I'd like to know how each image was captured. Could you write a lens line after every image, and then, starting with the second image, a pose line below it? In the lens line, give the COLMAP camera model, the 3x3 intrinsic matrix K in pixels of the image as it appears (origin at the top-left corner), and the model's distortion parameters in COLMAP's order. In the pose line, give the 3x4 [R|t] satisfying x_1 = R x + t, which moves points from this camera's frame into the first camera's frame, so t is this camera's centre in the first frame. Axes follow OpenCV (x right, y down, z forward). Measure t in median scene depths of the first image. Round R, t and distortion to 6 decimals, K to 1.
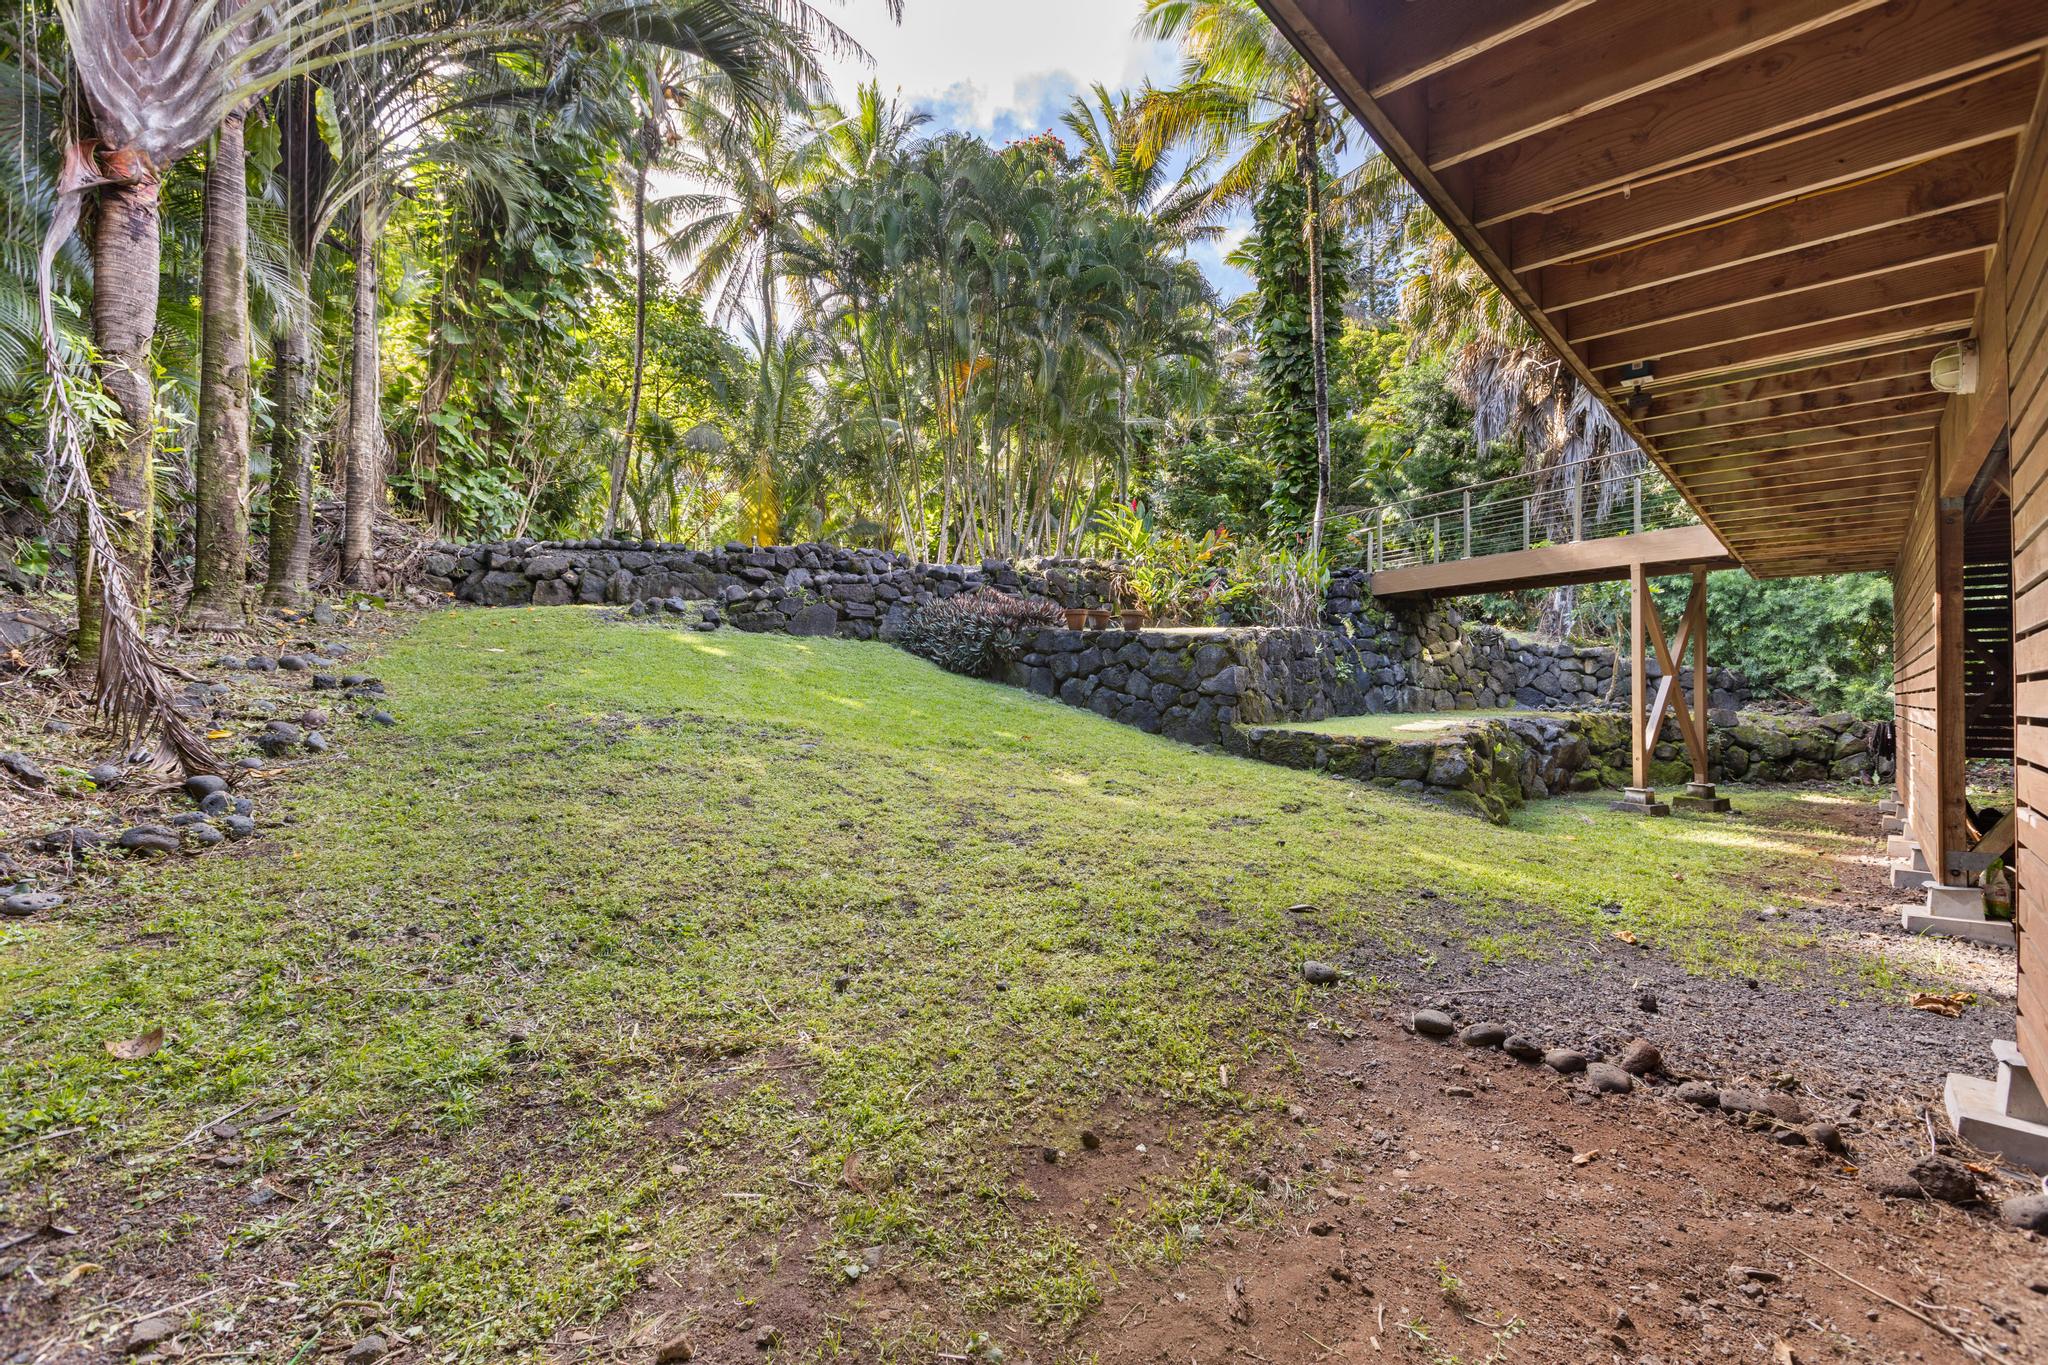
lens RADIAL K [[913.9, 0, 1024.0], [0, 913.9, 682.5], [0, 0, 1]] dist [-0.022270, -0.000090]
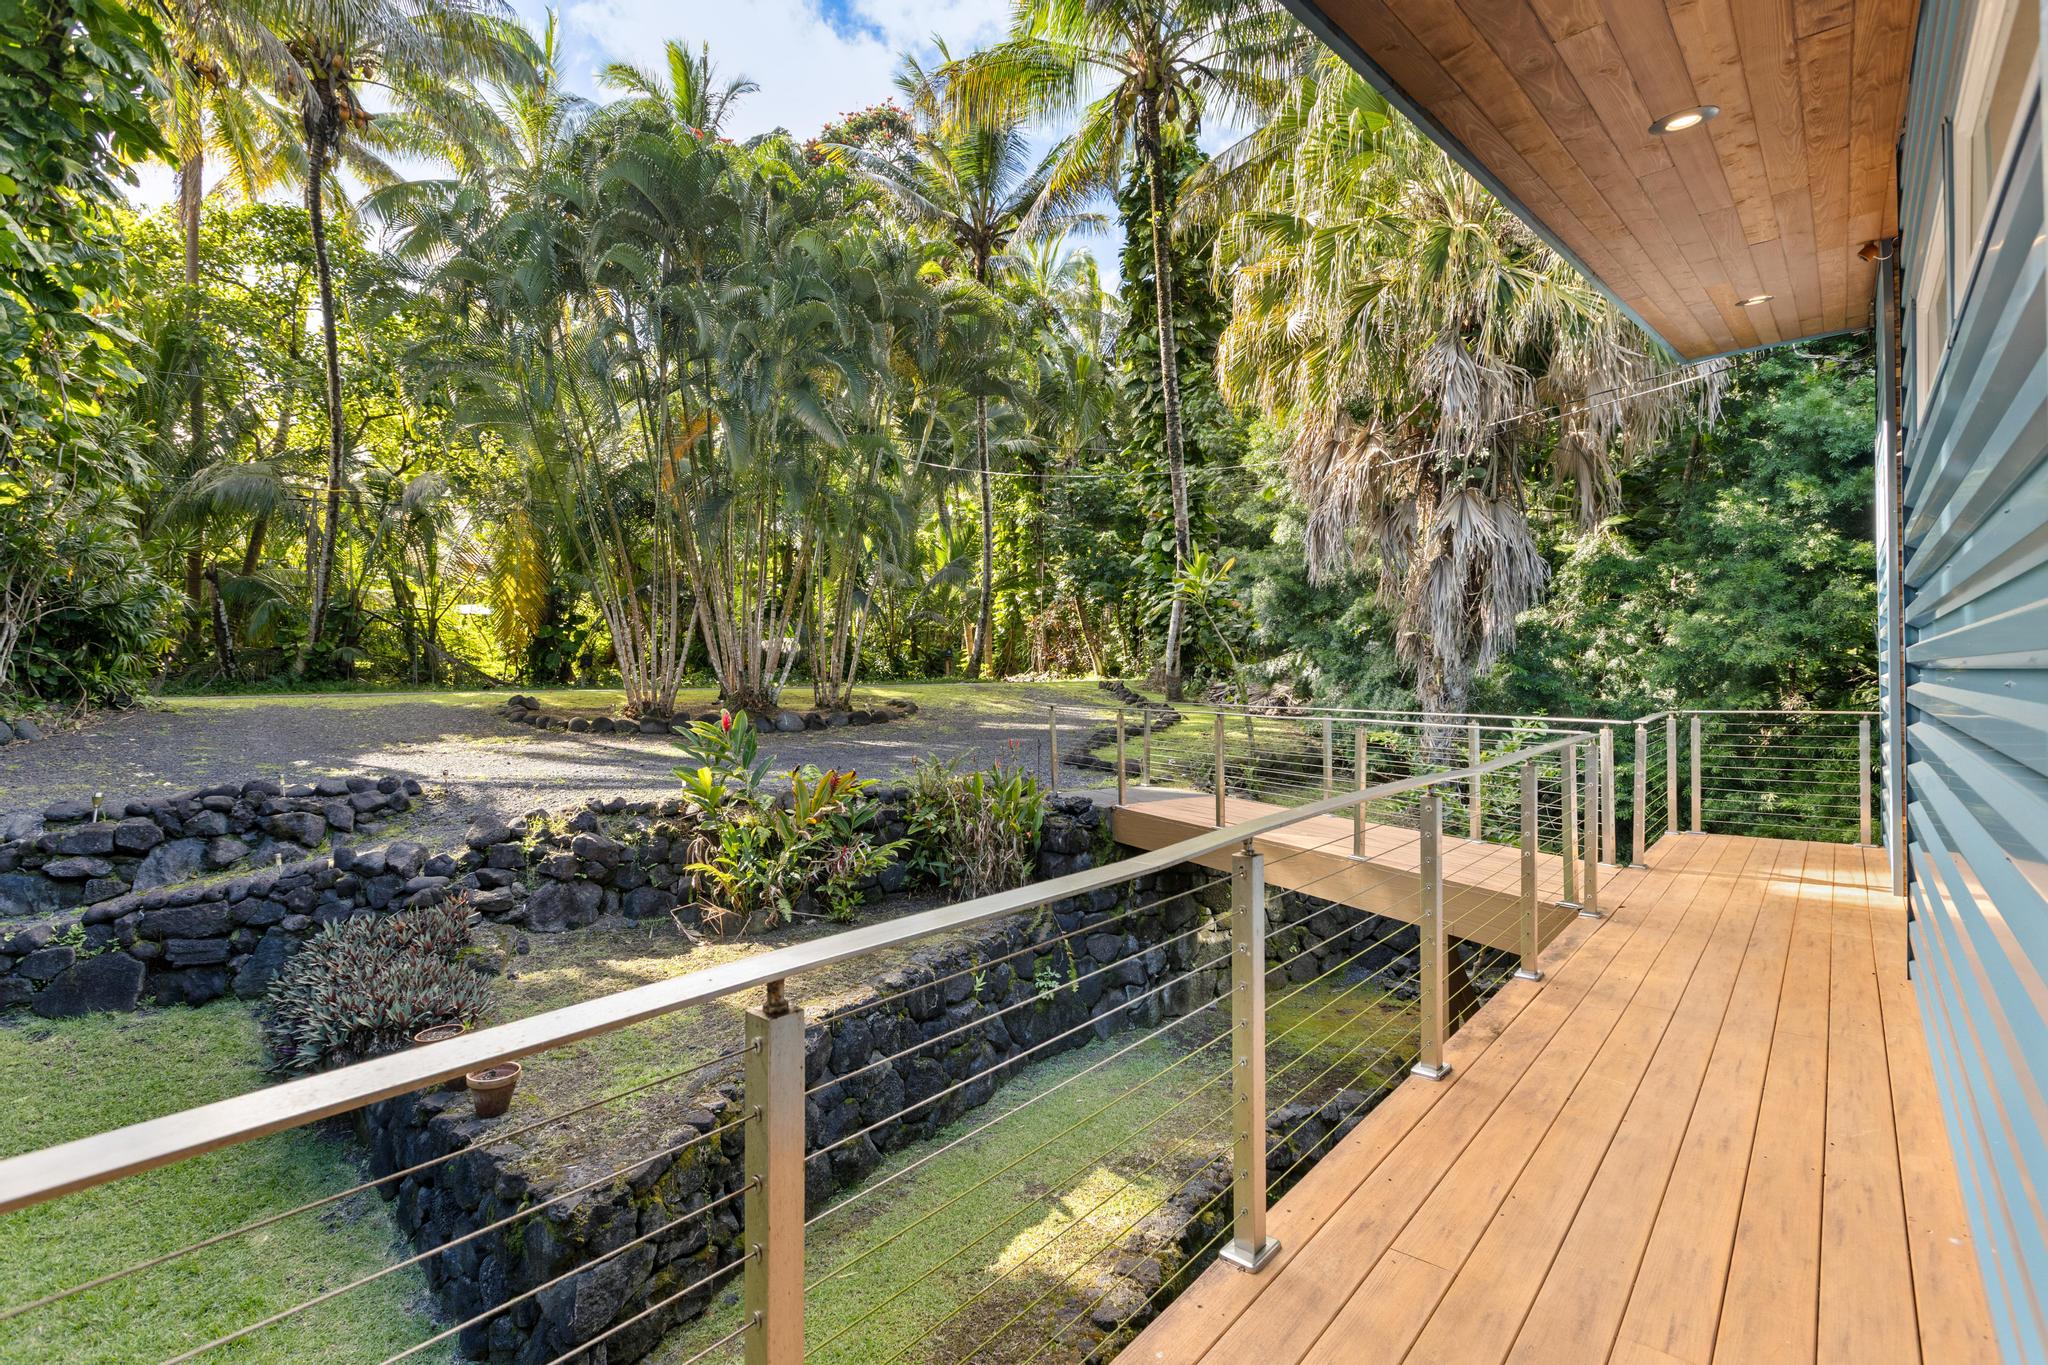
lens RADIAL K [[973.1, 0, 1024.0], [0, 973.1, 682.5], [0, 0, 1]] dist [0.000692, -0.000158]
pose [[0.998823, -0.020004, 0.044181, 0.155791], [0.019839, 0.999794, 0.004176, -0.115399], [-0.044255, -0.003294, 0.999015, 0.162140]]
